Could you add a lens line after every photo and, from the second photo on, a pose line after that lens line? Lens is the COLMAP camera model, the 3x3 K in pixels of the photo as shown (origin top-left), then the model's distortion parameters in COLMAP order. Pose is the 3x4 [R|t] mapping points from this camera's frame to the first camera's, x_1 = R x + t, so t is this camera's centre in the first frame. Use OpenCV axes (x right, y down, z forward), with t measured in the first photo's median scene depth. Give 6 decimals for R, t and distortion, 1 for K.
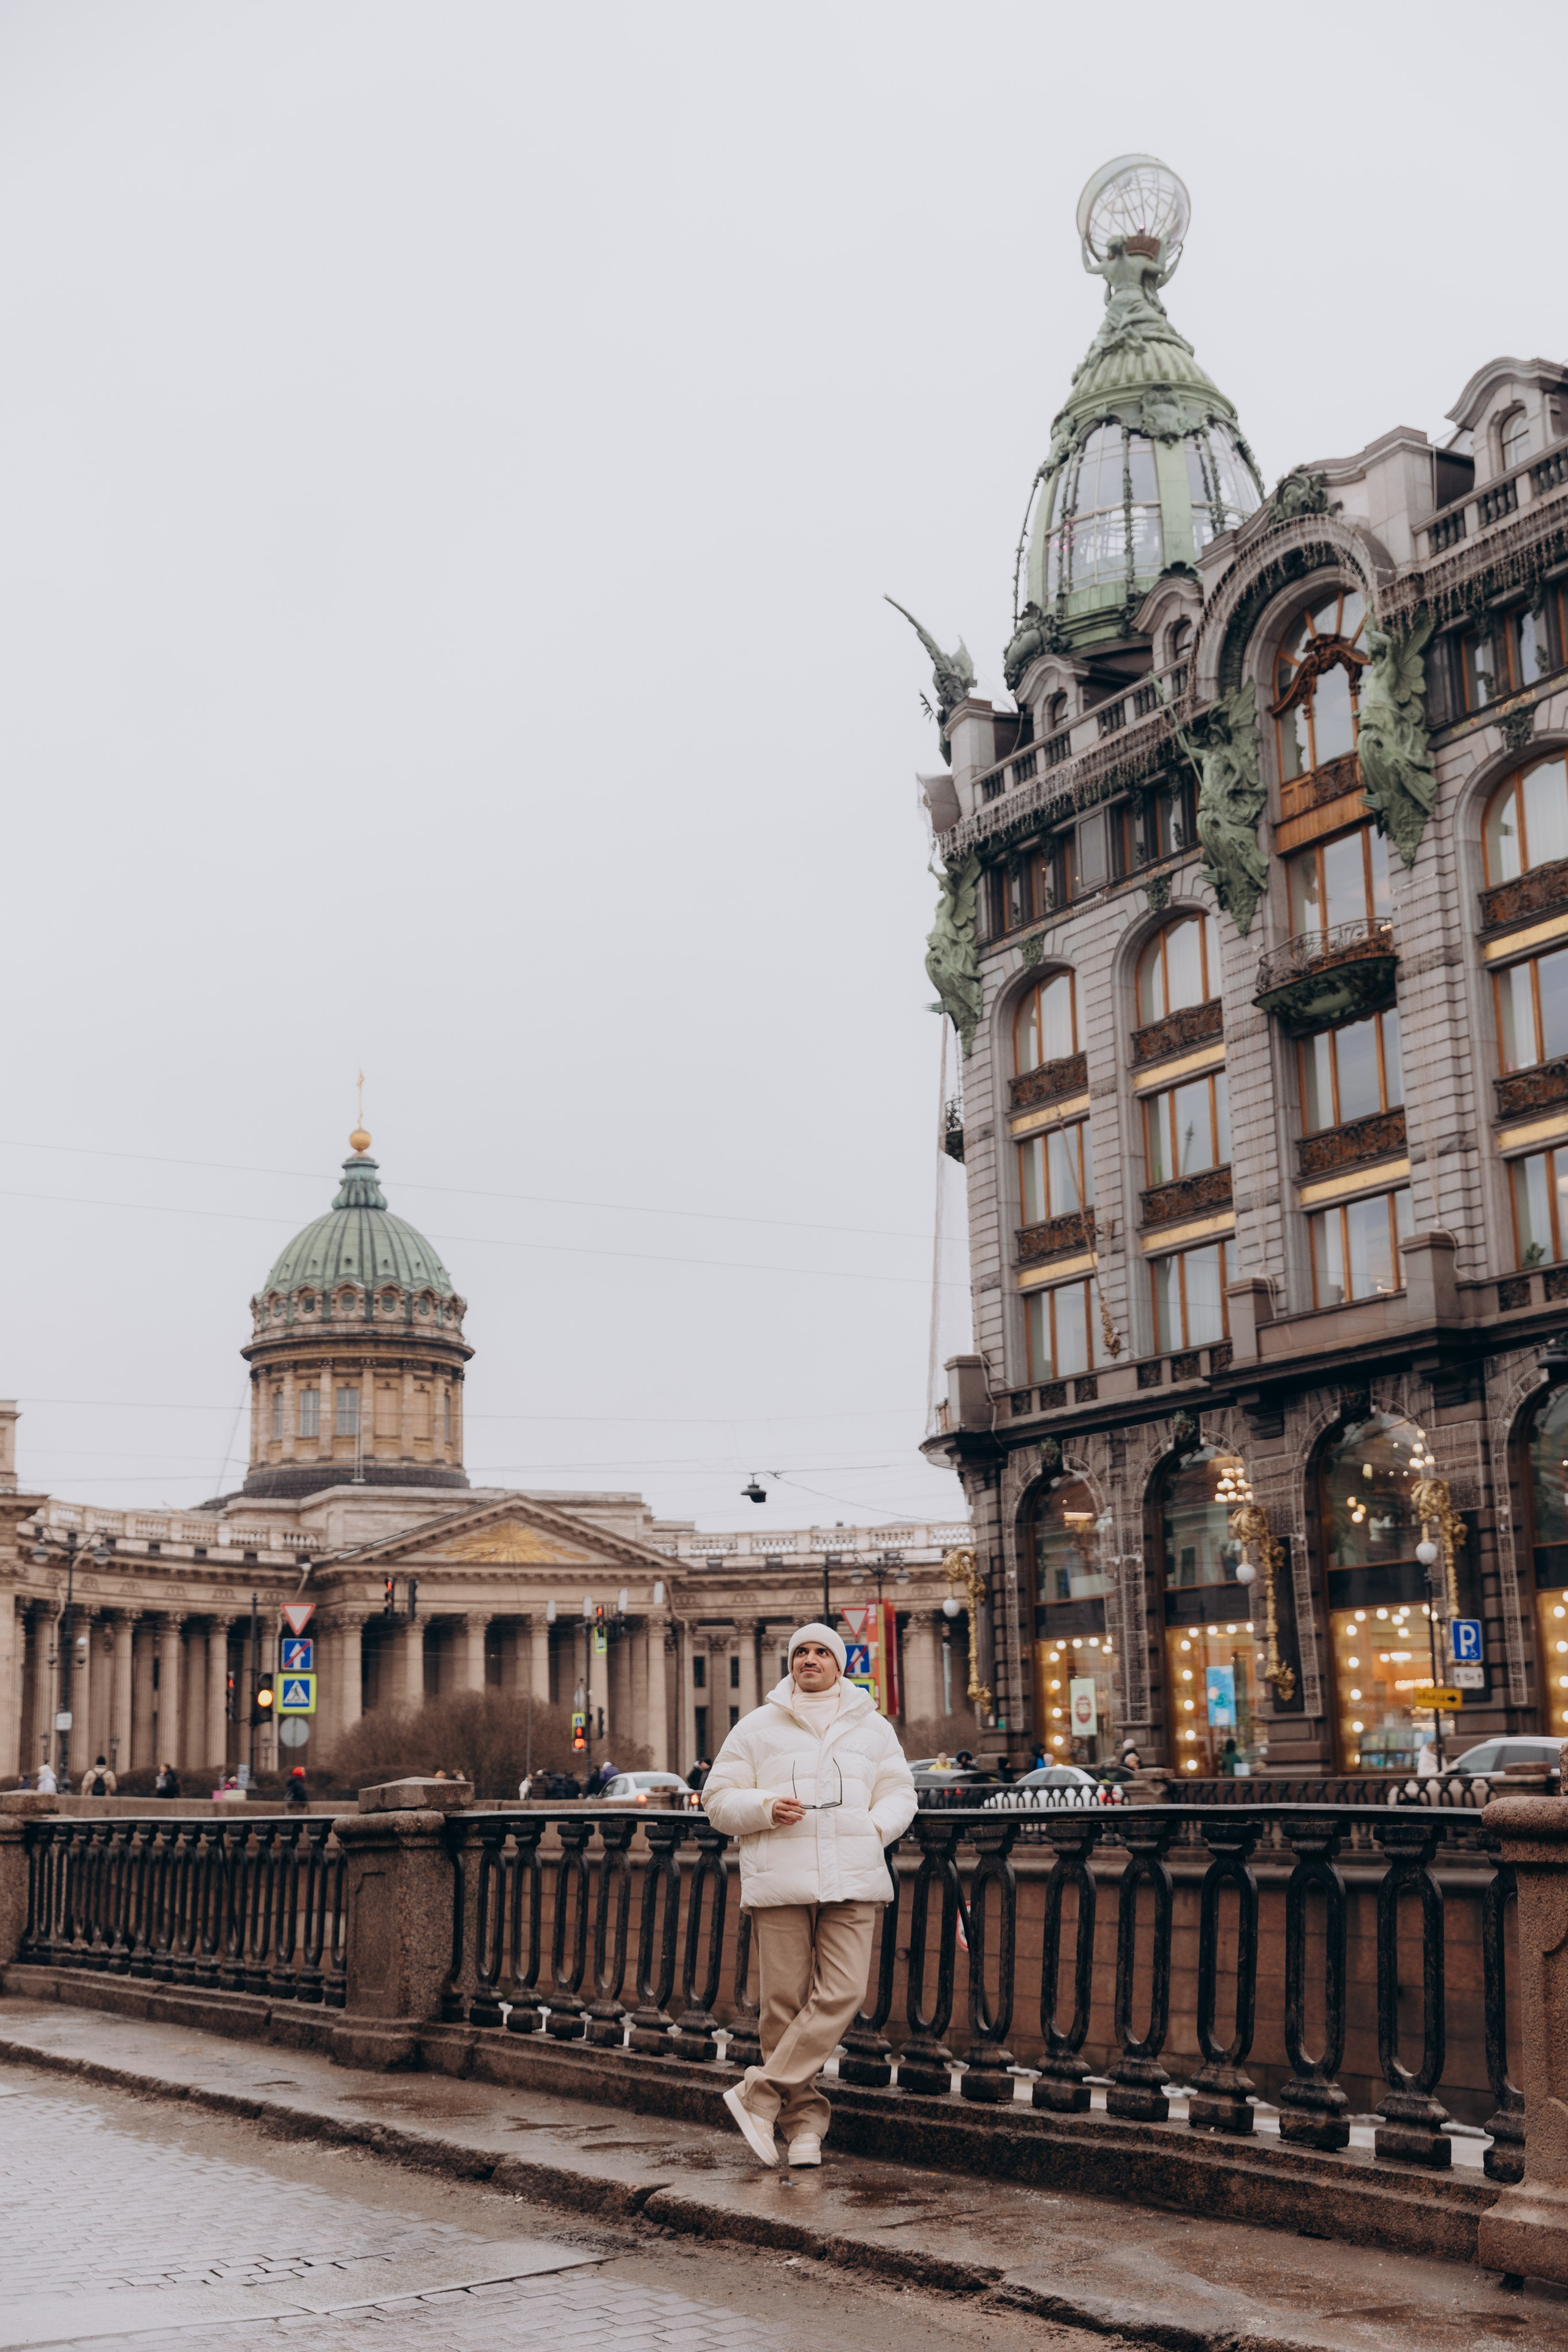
lens RADIAL K [[3180.0, 0, 785.1], [0, 3180.0, 1182.8], [0, 0, 1]] dist [0.105630, 0.000000]
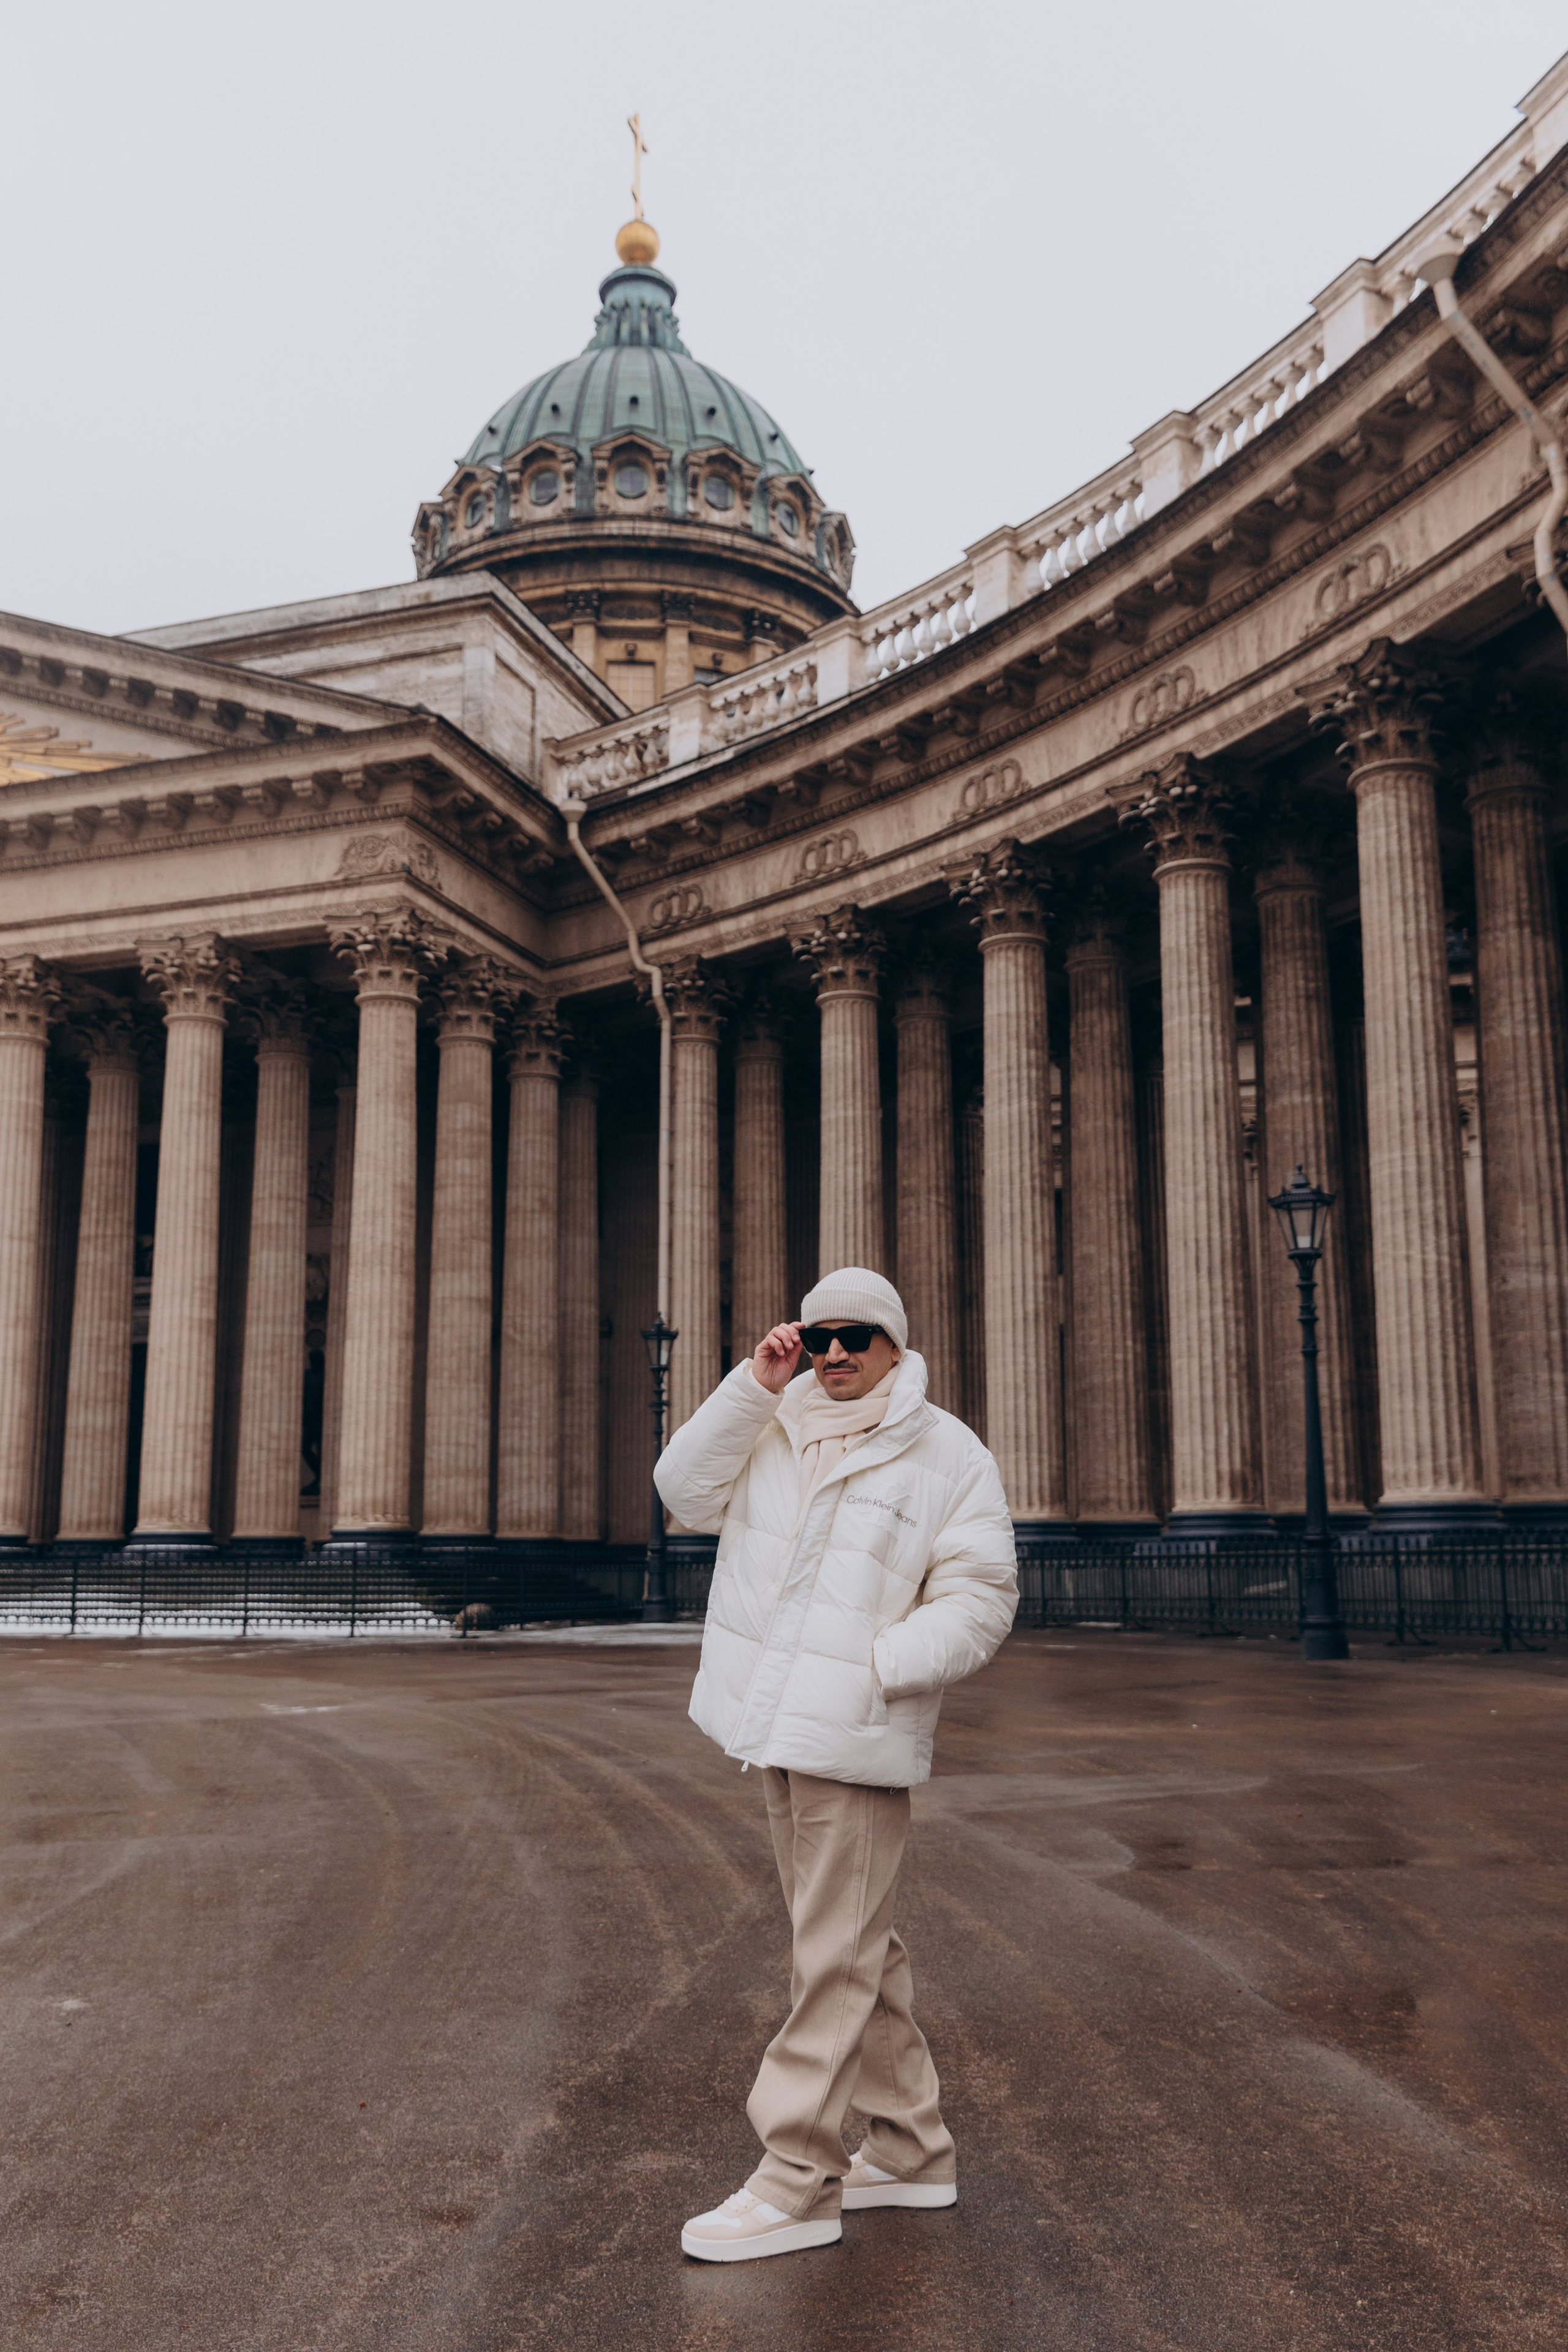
lens RADIAL K [[2127.6, 0, 782.1], [0, 2127.6, 1204.1], [0, 0, 1]] dist [0.010170, -0.021451]
pose [[0.708914, -0.109486, -0.696745, 0.098033], [0.119189, 0.992267, -0.034653, 0.153600], [0.695151, -0.058478, 0.716481, 0.807554]]
